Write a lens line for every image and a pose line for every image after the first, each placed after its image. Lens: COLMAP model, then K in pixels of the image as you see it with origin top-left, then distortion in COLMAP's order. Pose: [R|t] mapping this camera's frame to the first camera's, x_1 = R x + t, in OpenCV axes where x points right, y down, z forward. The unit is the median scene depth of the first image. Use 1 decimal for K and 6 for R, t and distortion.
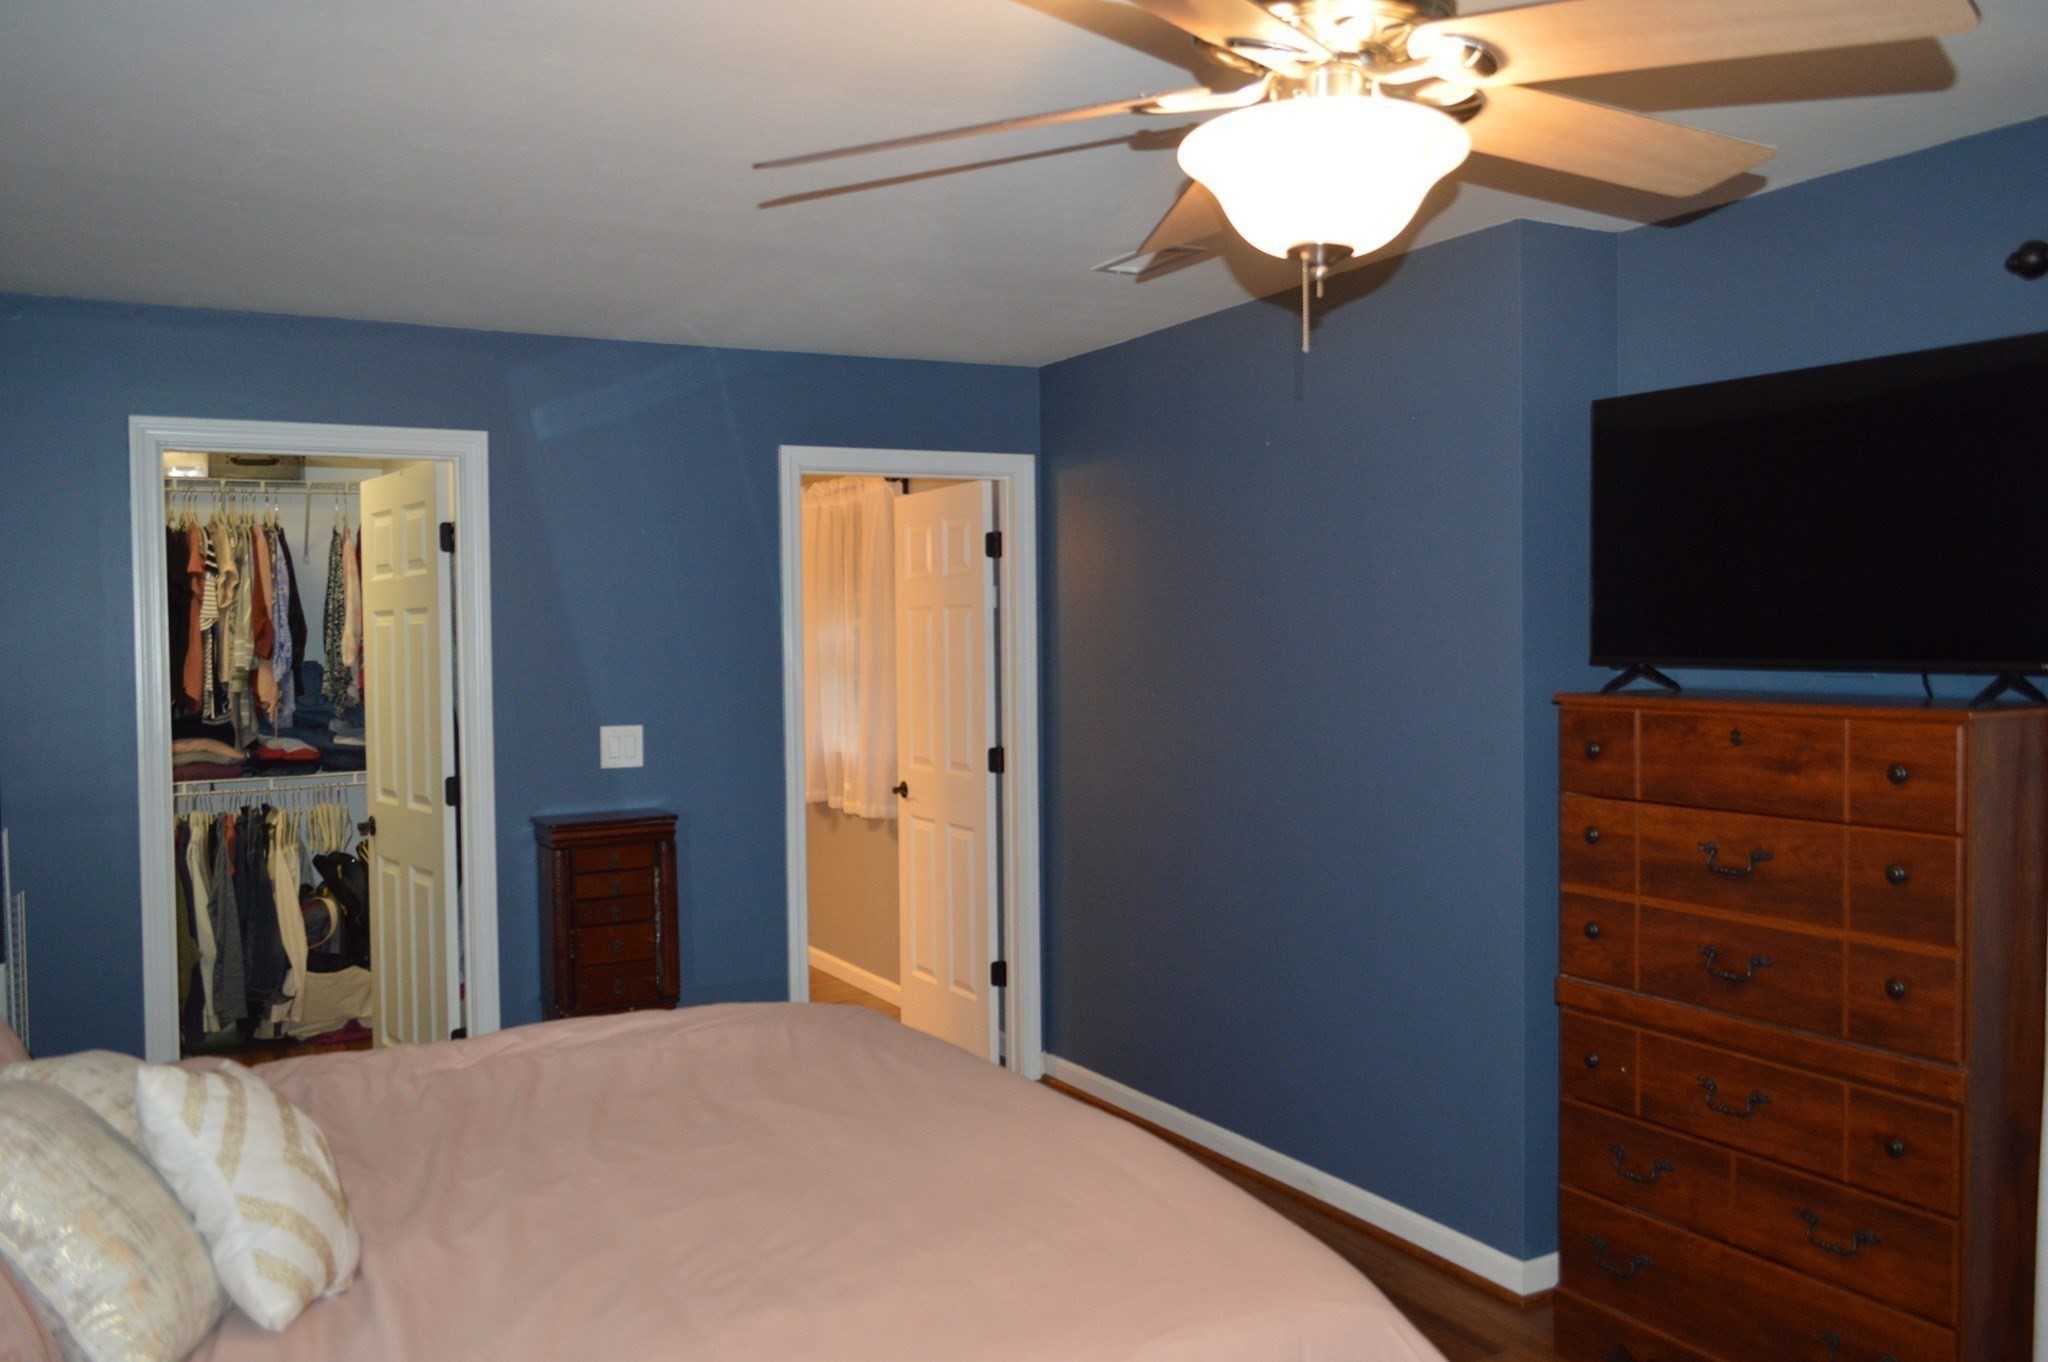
lens RADIAL K [[1642.2, 0, 1028.8], [0, 1642.2, 677.8], [0, 0, 1]] dist [0.009527, -0.010631]
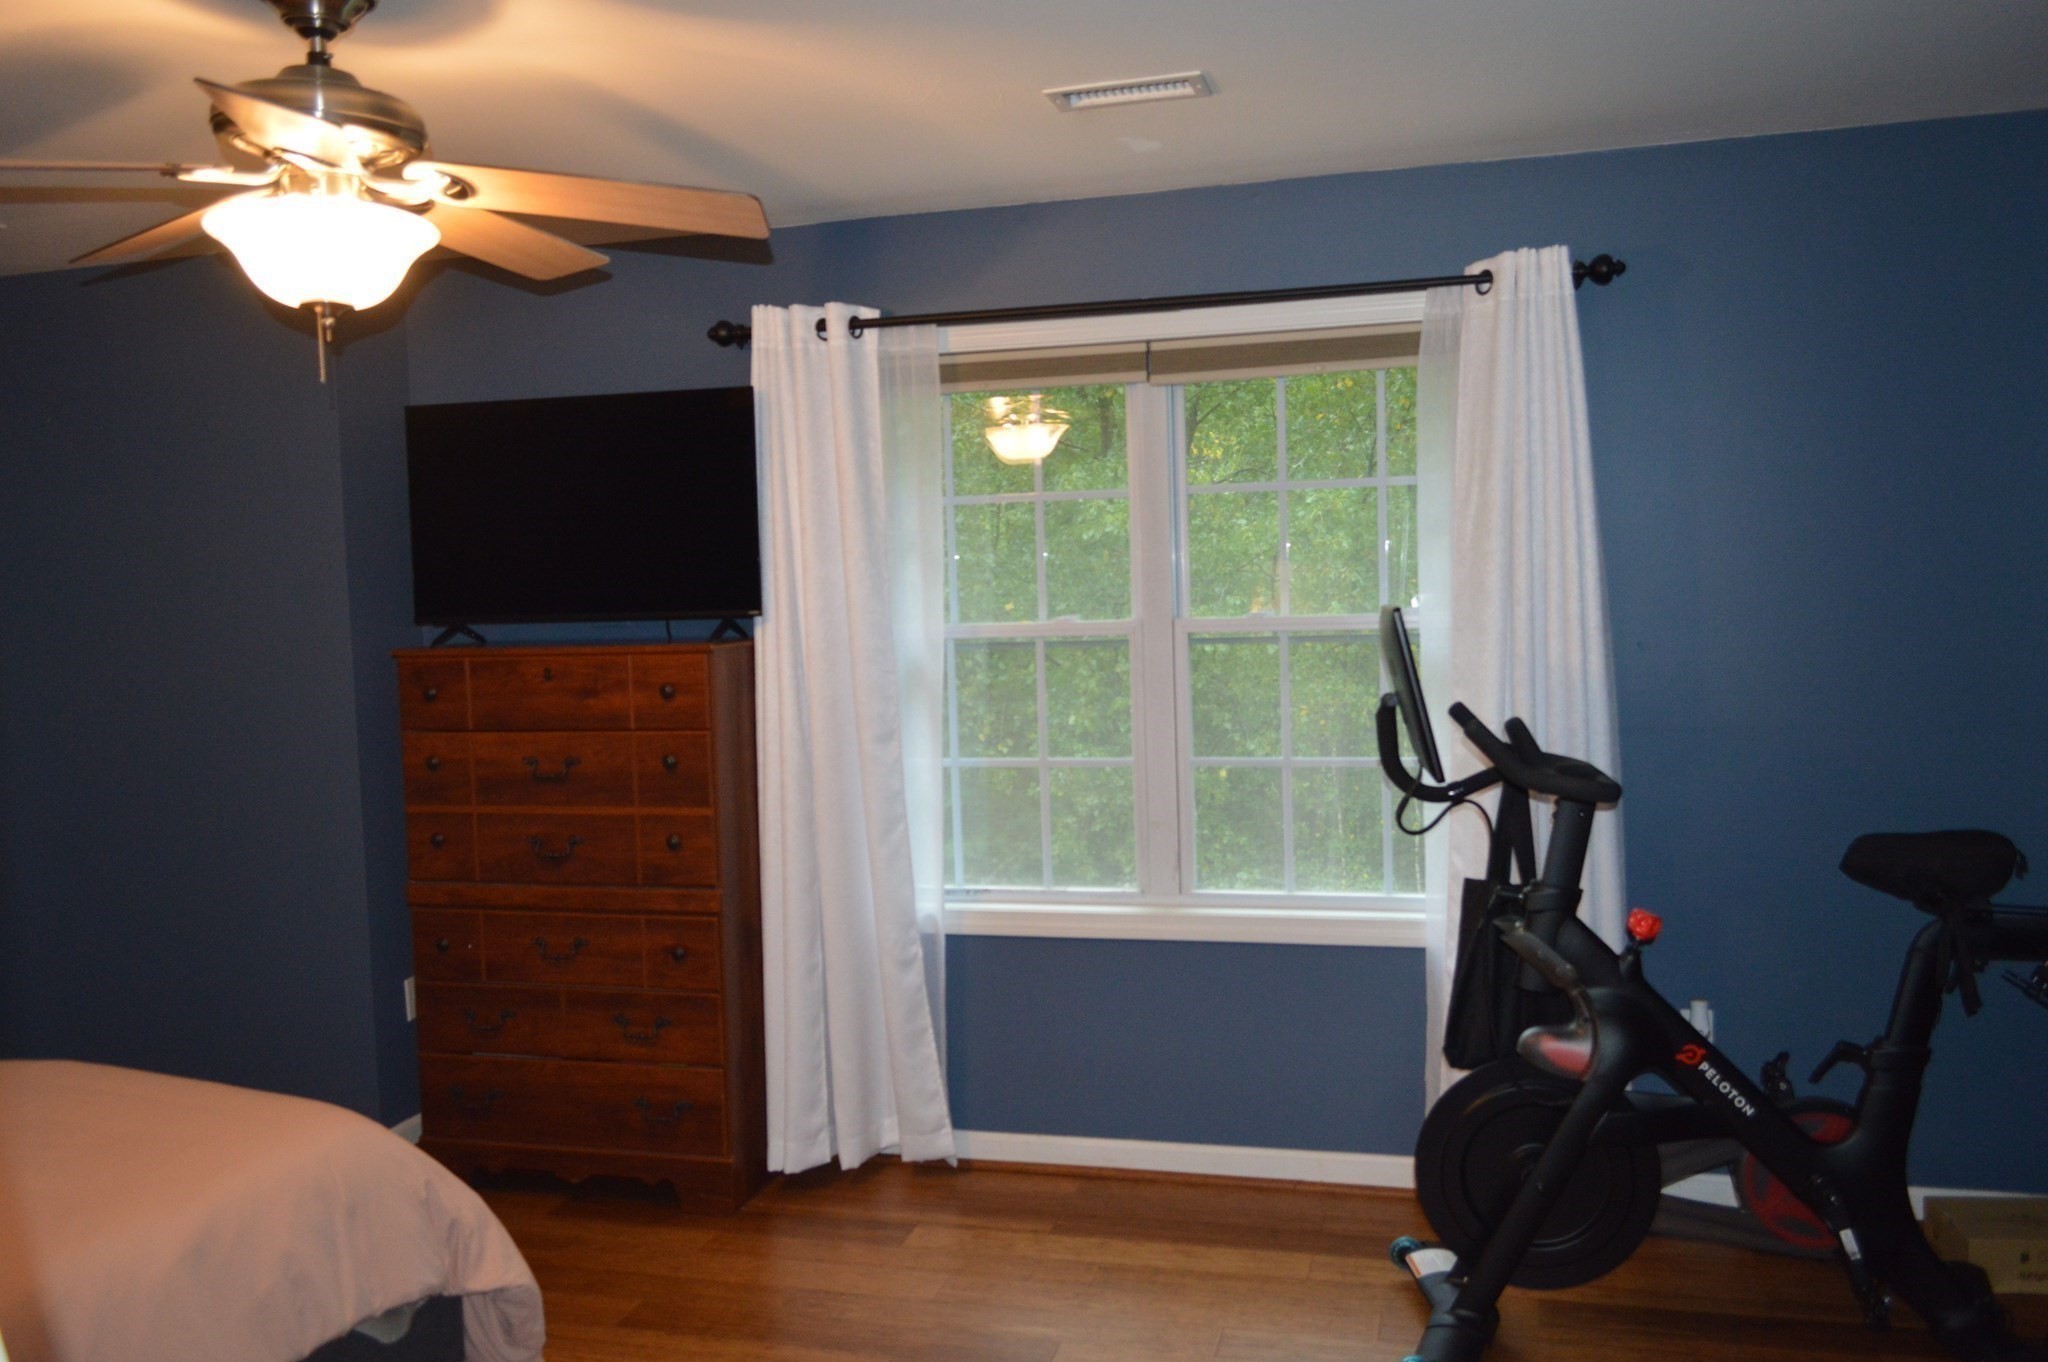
lens RADIAL K [[1642.2, 0, 1029.1], [0, 1642.2, 681.6], [0, 0, 1]] dist [0.009527, -0.010631]
pose [[0.695568, -0.061649, 0.715811, -0.251066], [0.046176, 0.998088, 0.041090, 0.006027], [-0.716975, 0.004472, 0.697084, -0.197828]]
